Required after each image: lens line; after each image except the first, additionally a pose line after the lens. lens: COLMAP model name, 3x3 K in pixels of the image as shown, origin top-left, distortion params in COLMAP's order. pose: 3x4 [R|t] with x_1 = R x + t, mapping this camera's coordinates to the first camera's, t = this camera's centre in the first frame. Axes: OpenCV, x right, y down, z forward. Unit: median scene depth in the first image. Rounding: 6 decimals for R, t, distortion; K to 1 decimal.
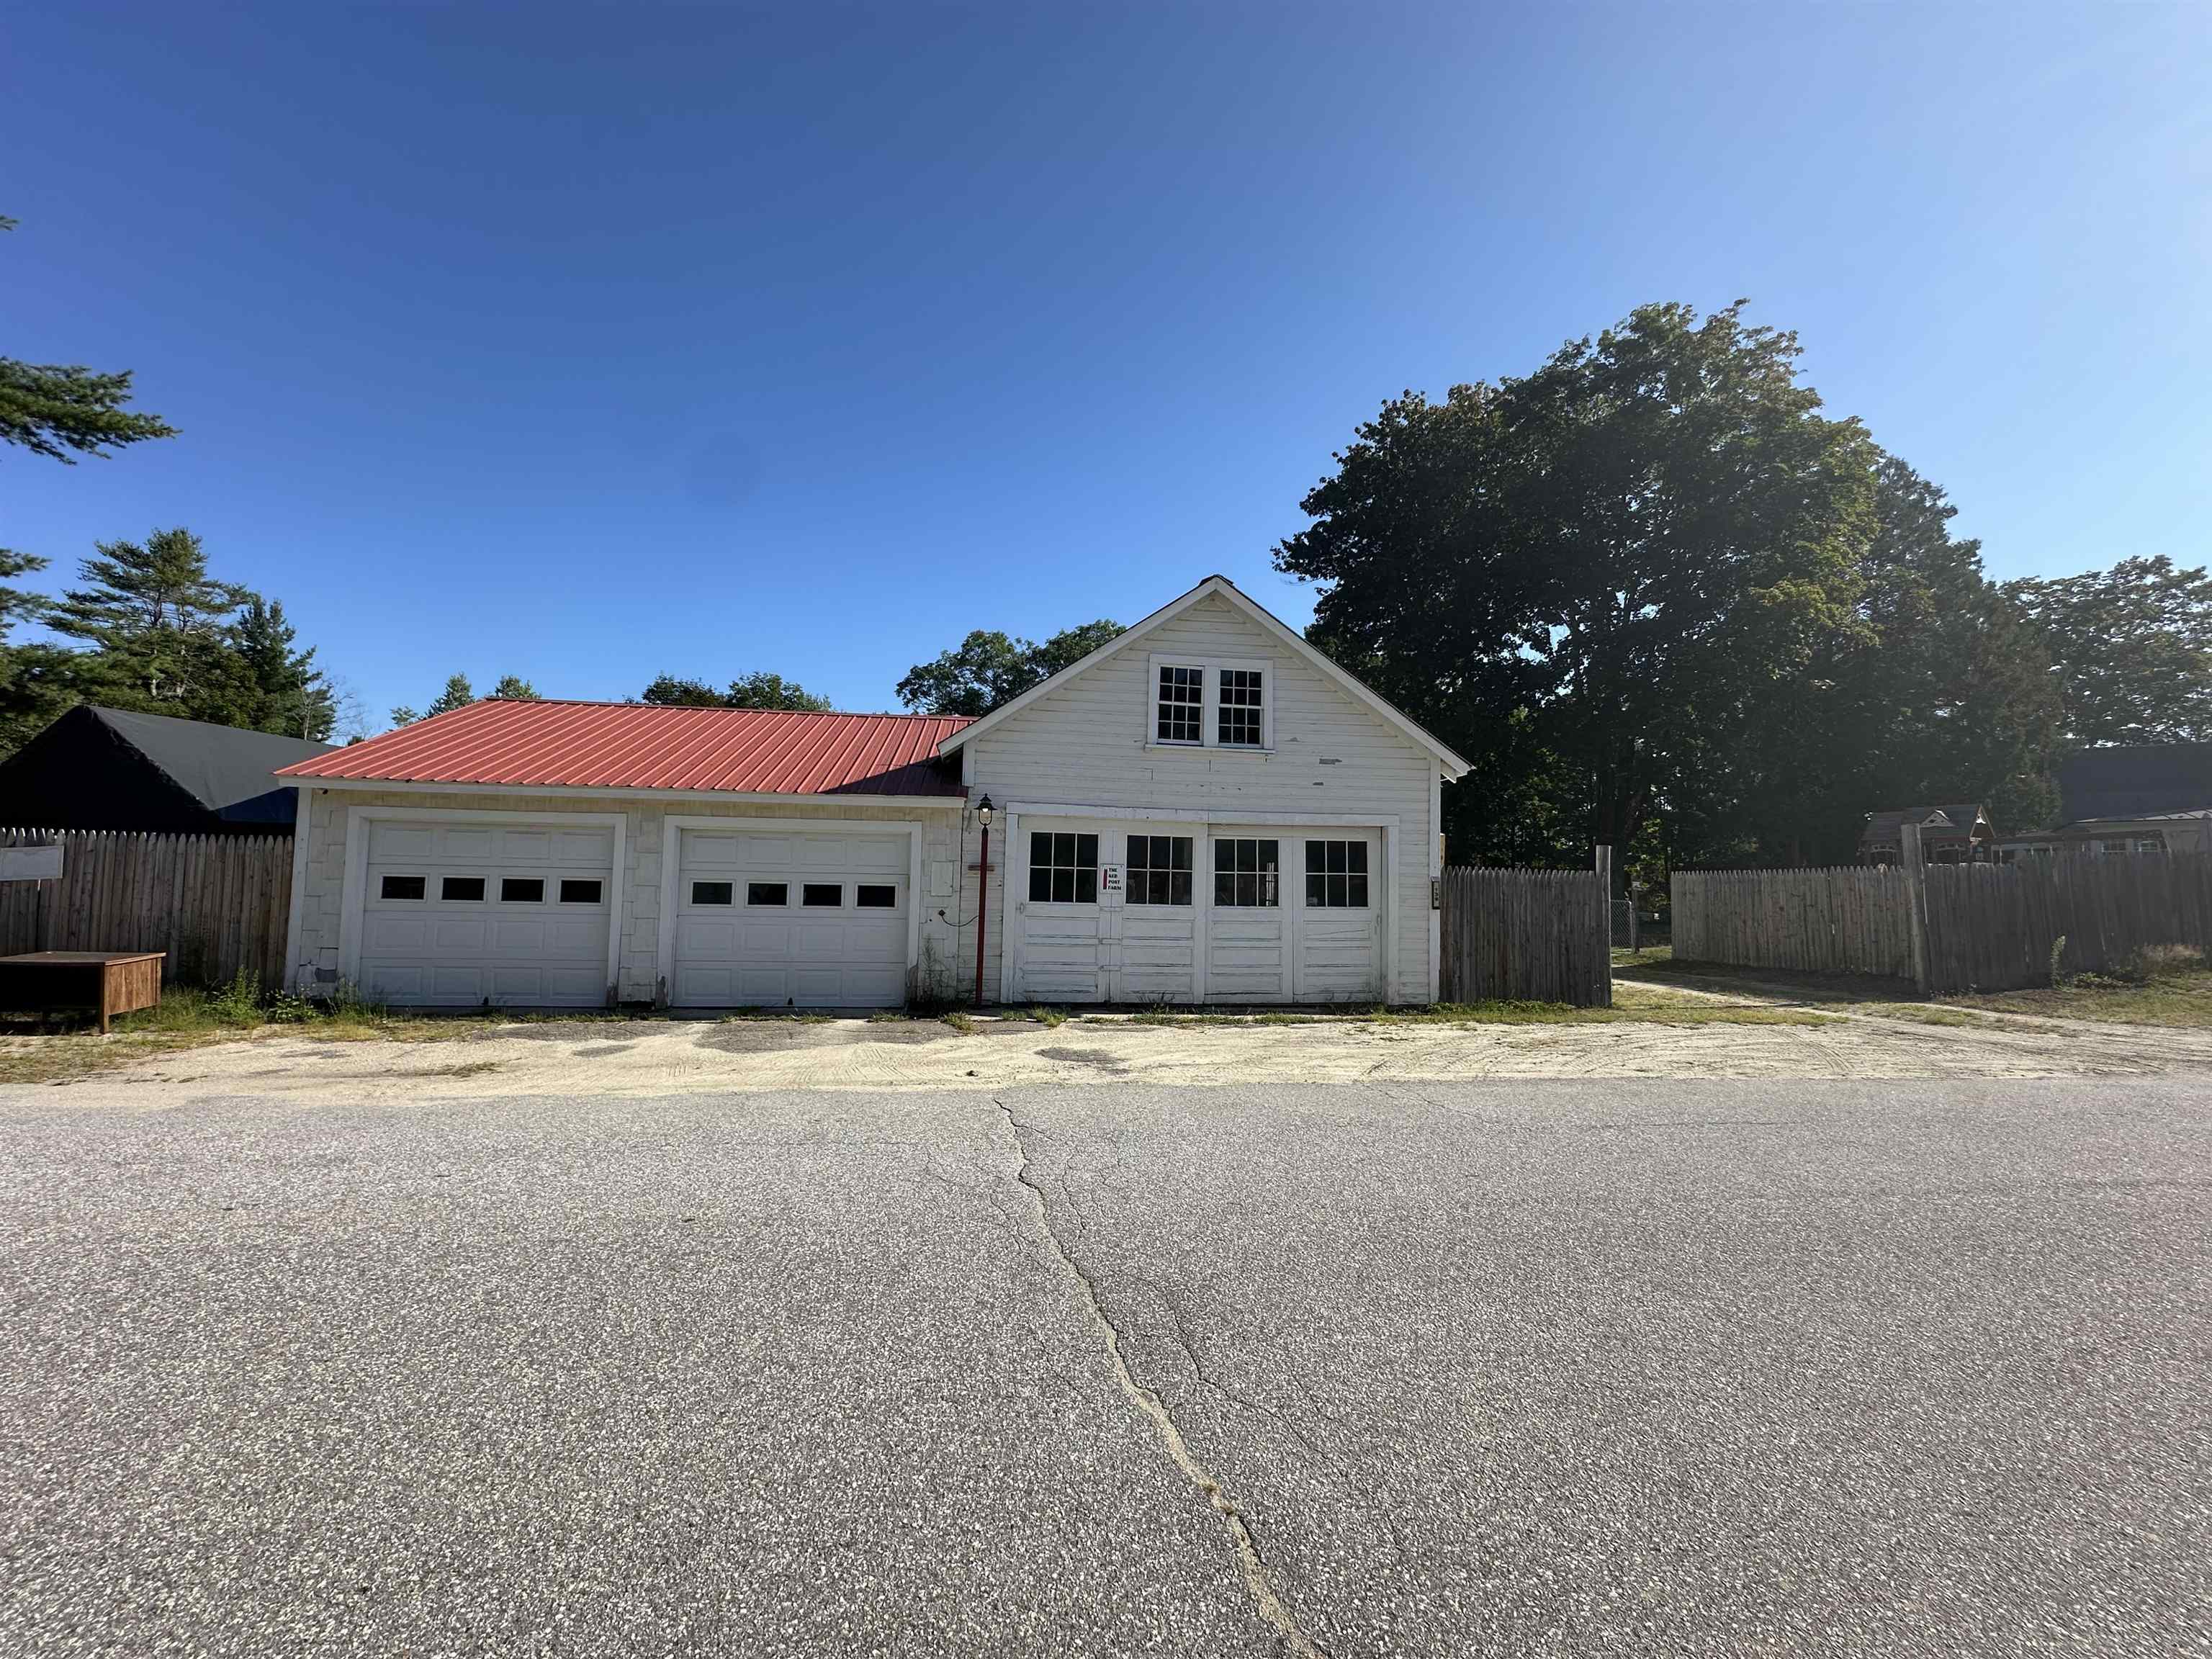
lens RADIAL K [[907.9, 0, 1107.1], [0, 907.9, 799.6], [0, 0, 1]] dist [-0.020697, -0.000170]
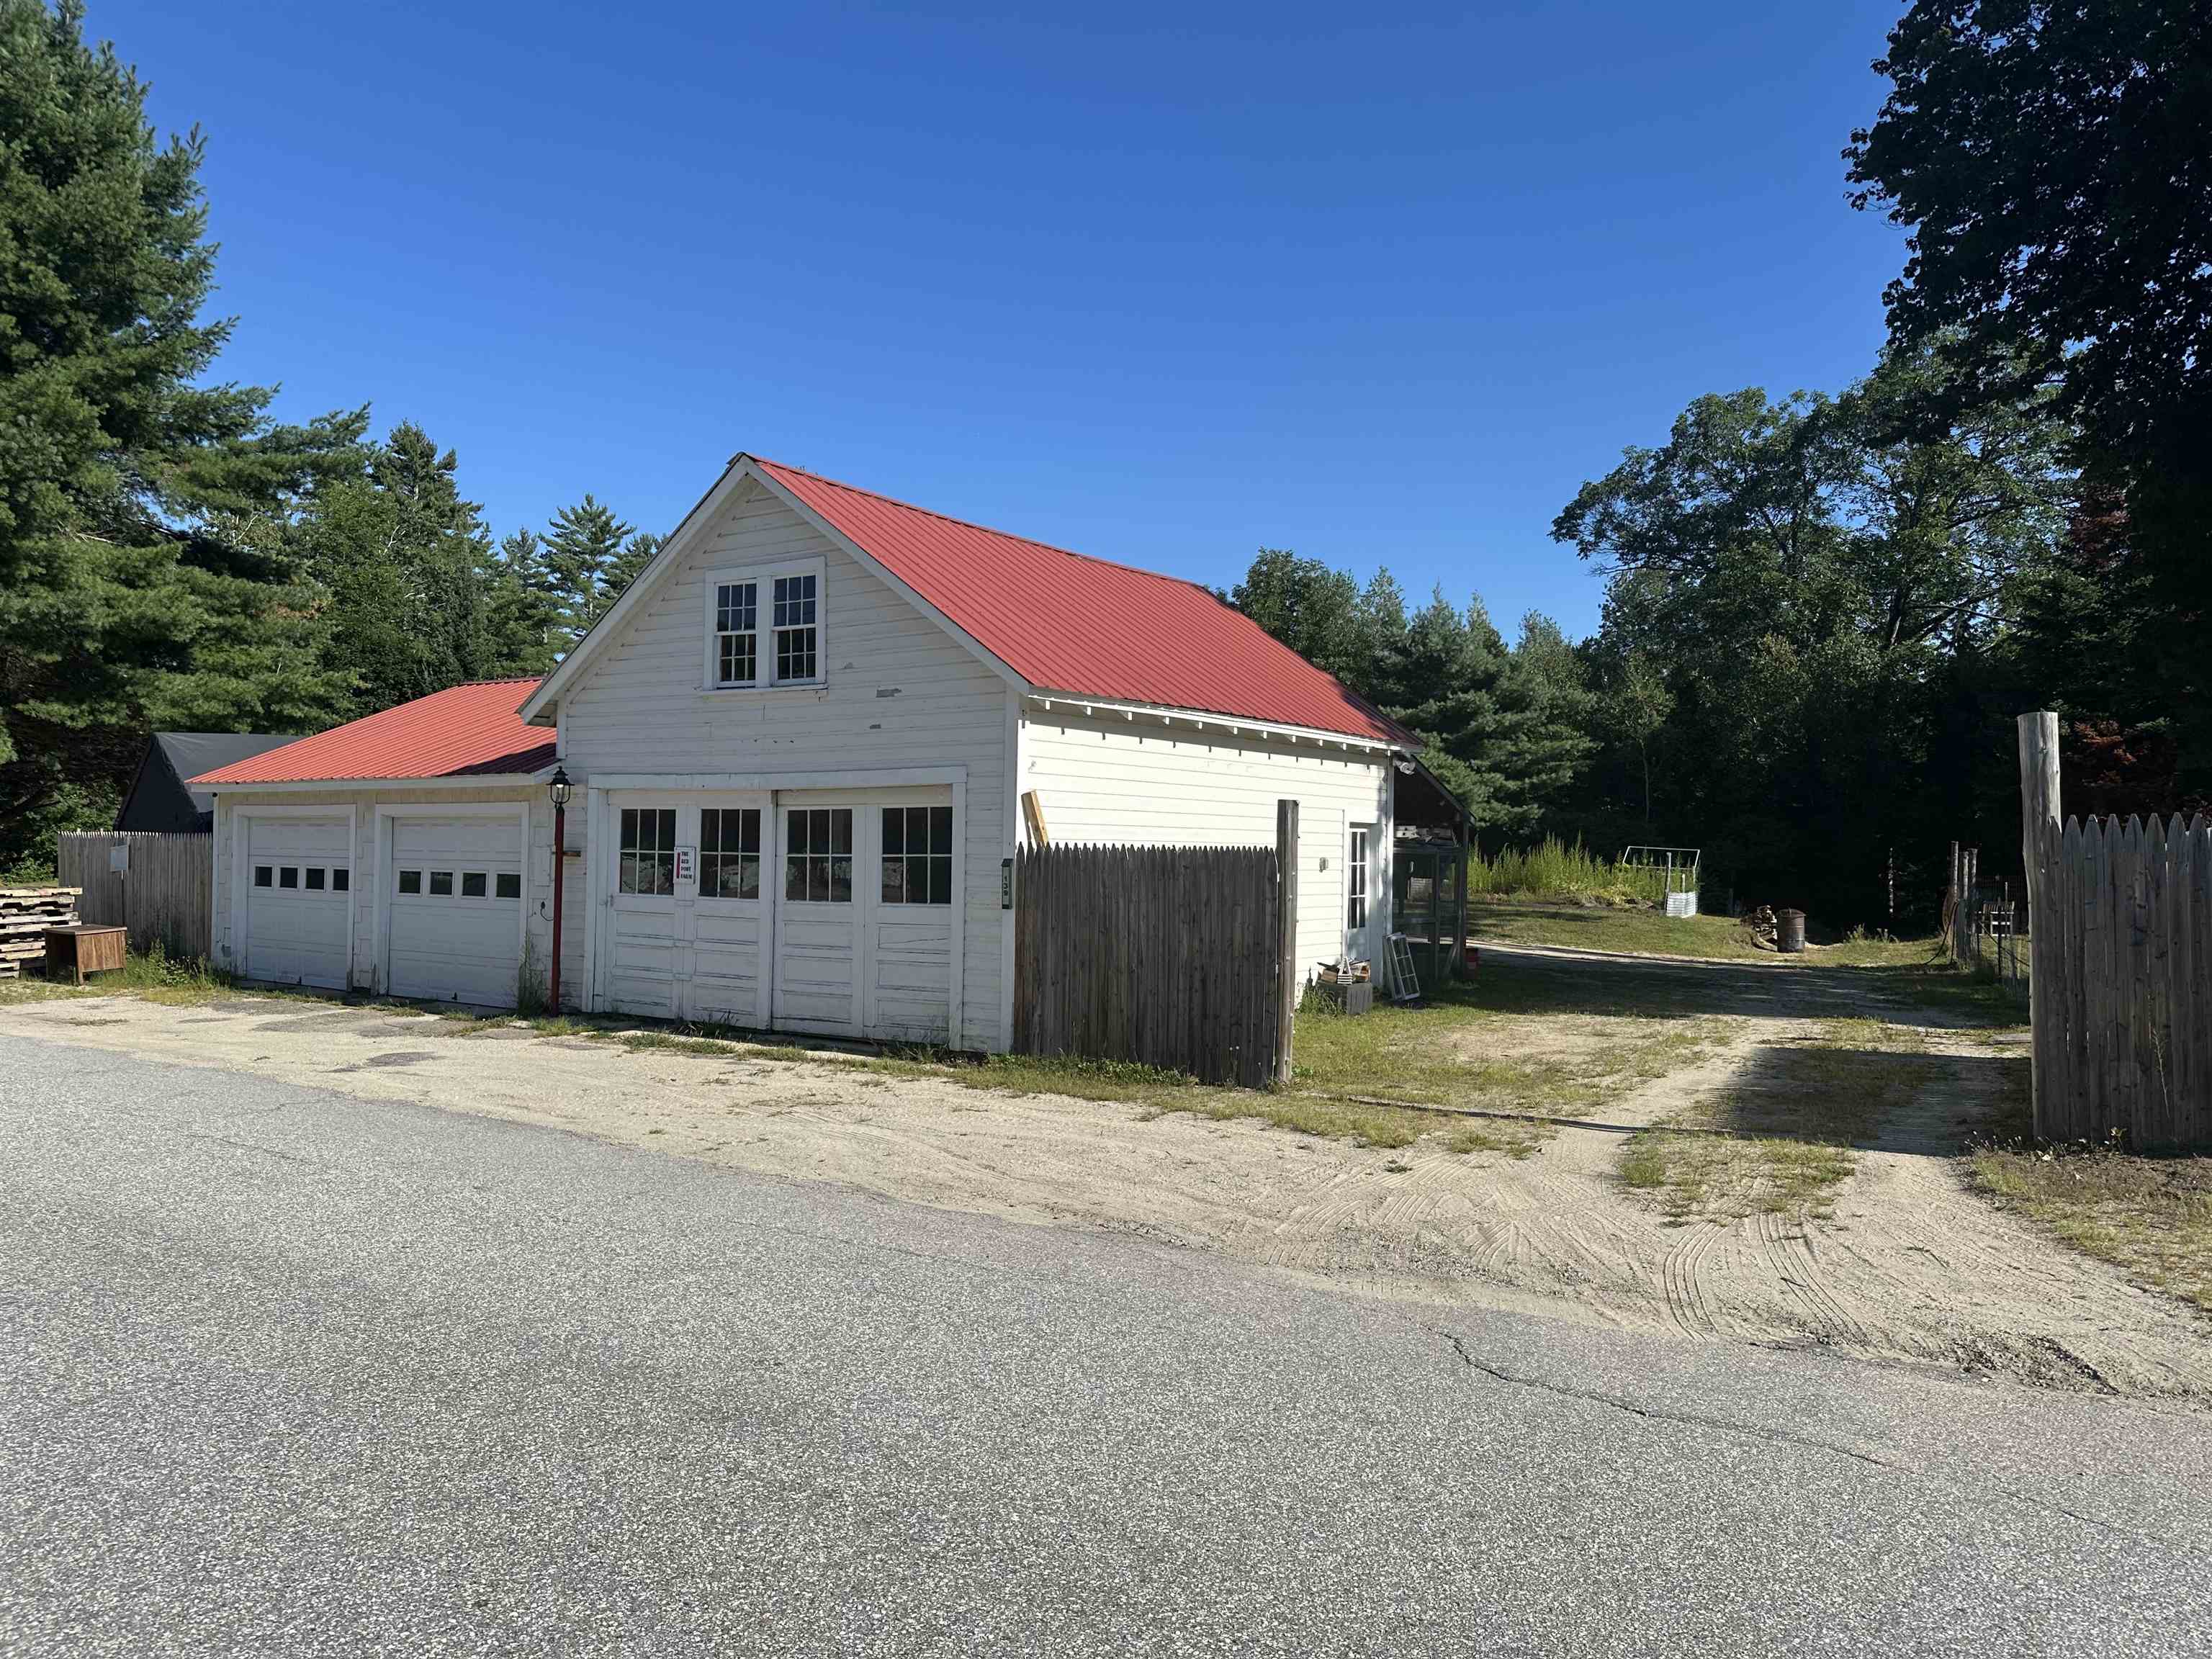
lens RADIAL K [[1543.4, 0, 1135.0], [0, 1543.4, 833.2], [0, 0, 1]] dist [0.159099, -0.322590]
pose [[0.743739, -0.021583, -0.668121, 1.191444], [0.053601, 0.998186, 0.027422, 0.042917], [0.666317, -0.056207, 0.743547, 0.247936]]
